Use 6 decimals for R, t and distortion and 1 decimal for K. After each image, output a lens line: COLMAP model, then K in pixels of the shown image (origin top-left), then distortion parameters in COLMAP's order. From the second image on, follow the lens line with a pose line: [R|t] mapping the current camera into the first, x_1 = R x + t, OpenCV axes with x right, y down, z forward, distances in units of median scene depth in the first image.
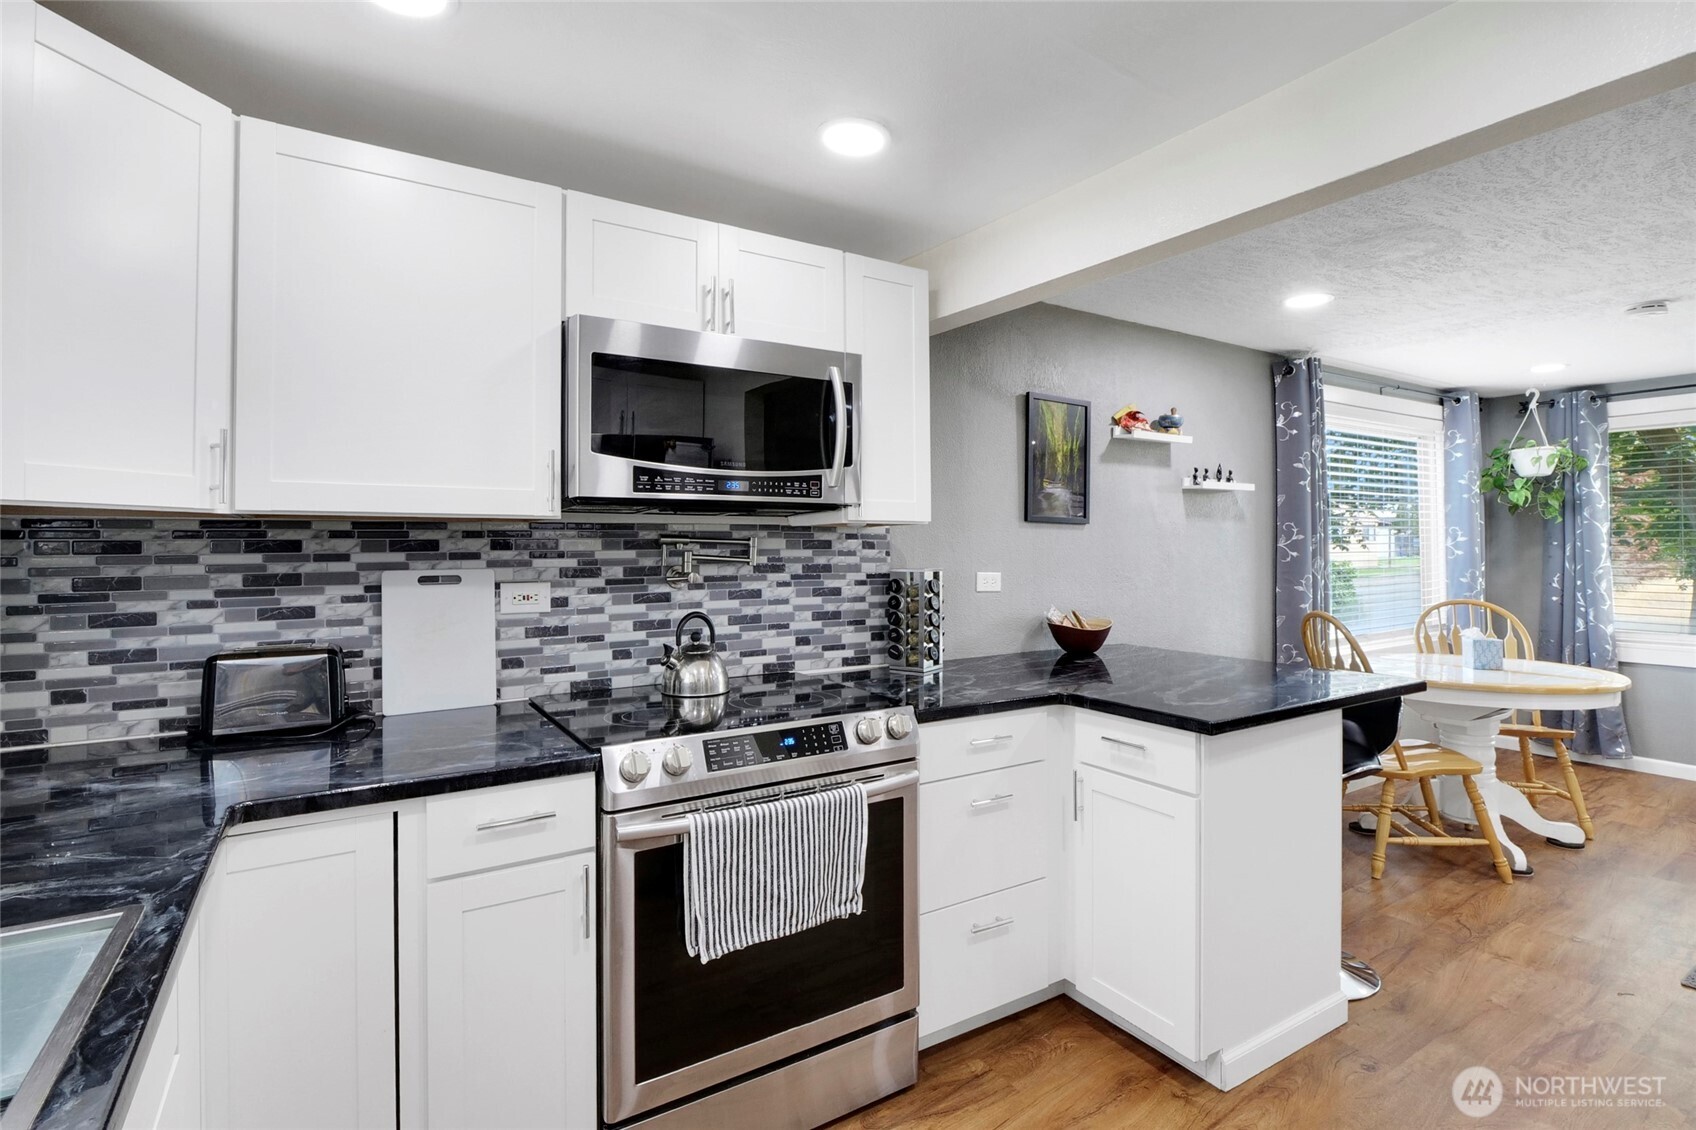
lens RADIAL K [[819.6, 0, 847.9], [0, 819.6, 522.3], [0, 0, 1]] dist [-0.017065, -0.000501]
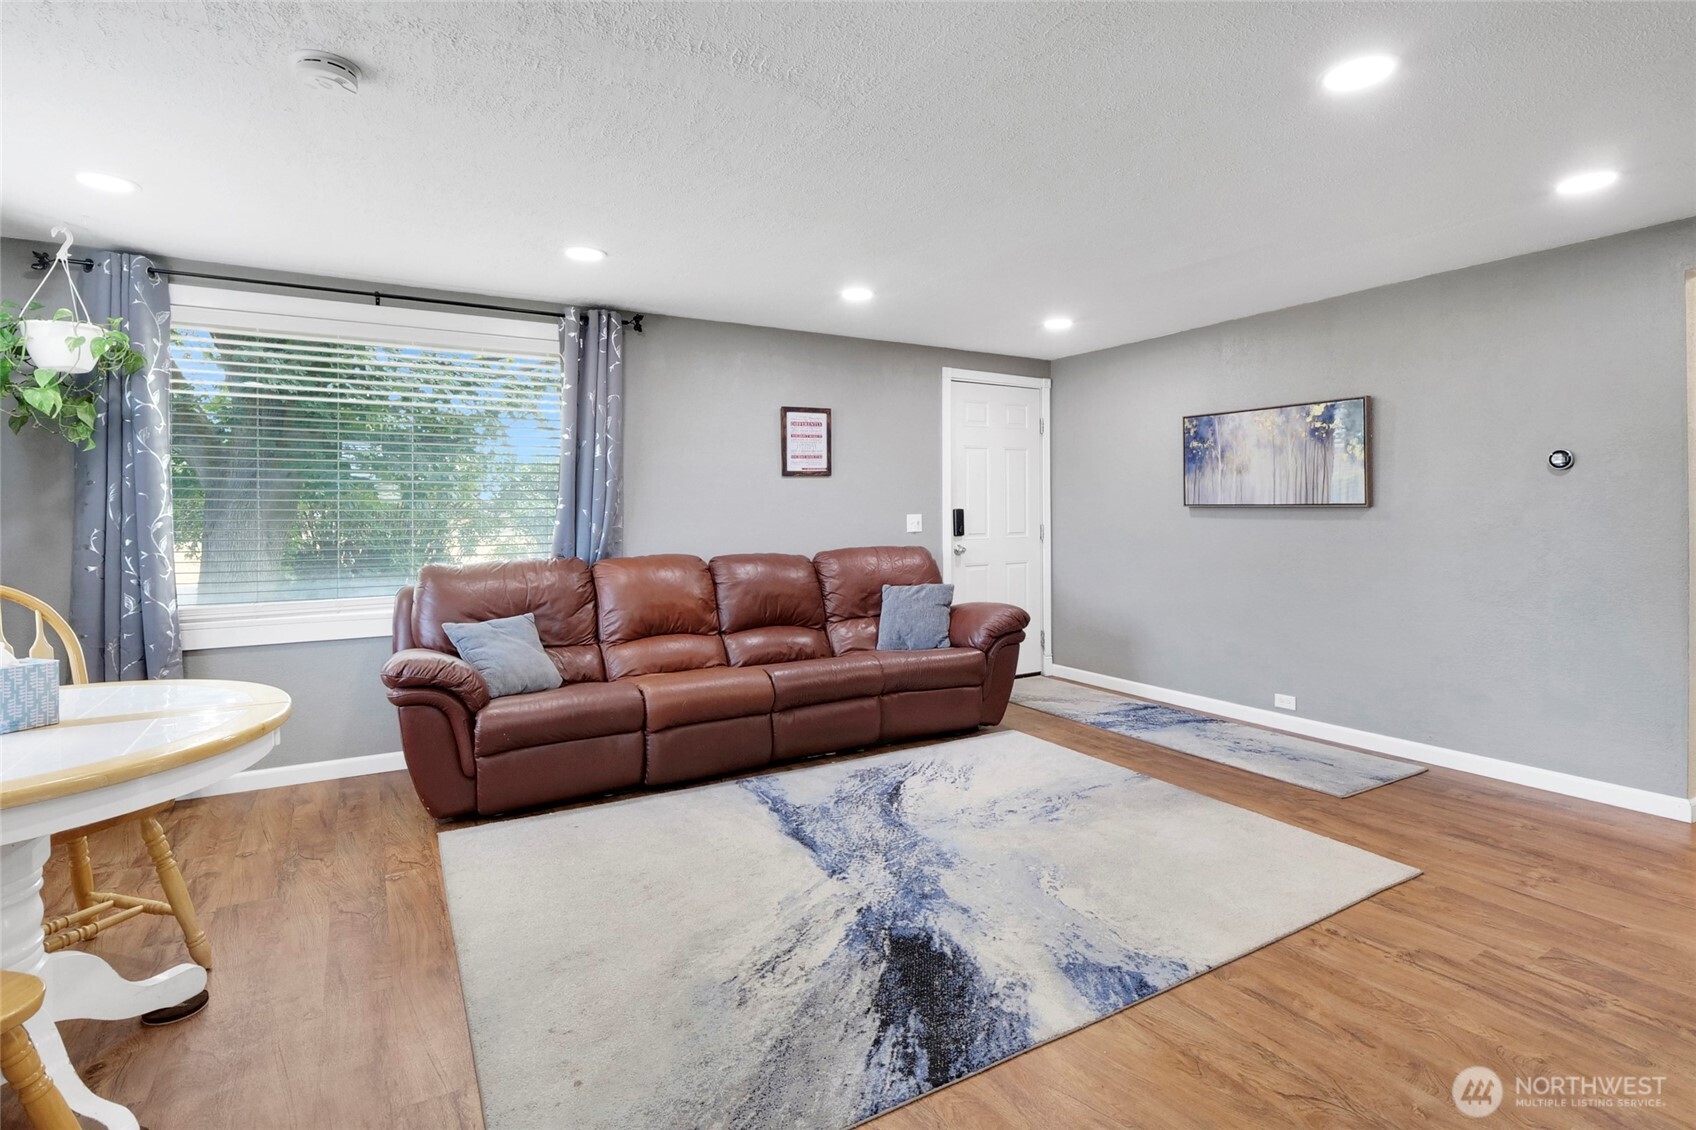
lens RADIAL K [[819.6, 0, 847.9], [0, 819.6, 522.3], [0, 0, 1]] dist [-0.017065, -0.000501]
pose [[0.033489, -0.011897, 0.999368, 0.262000], [-0.026642, 0.999563, 0.012792, 0.034323], [-0.999084, -0.027054, 0.033157, 0.388817]]
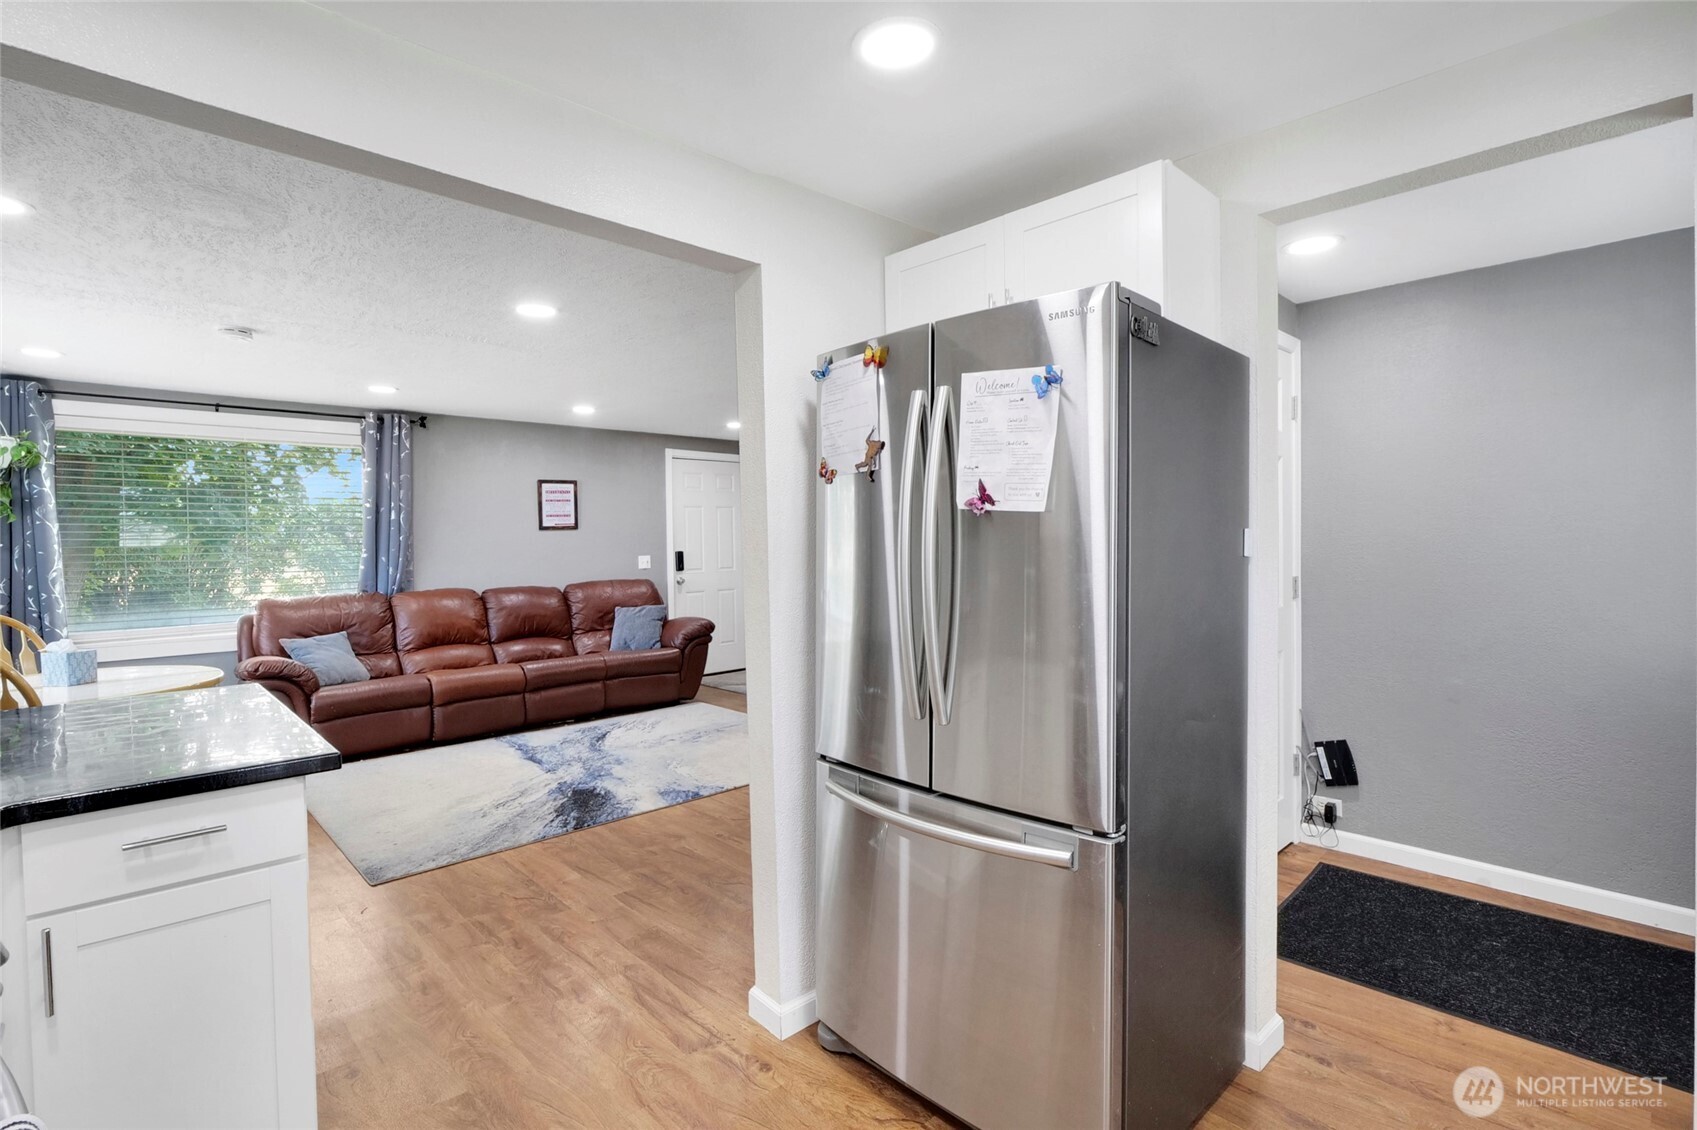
lens RADIAL K [[796.7, 0, 852.3], [0, 796.7, 563.1], [0, 0, 1]] dist [-0.021076, -0.000108]
pose [[-0.202984, -0.024246, 0.978882, -0.168495], [-0.018937, 0.999604, 0.020832, 0.009994], [-0.978999, -0.014308, -0.203363, 0.254890]]
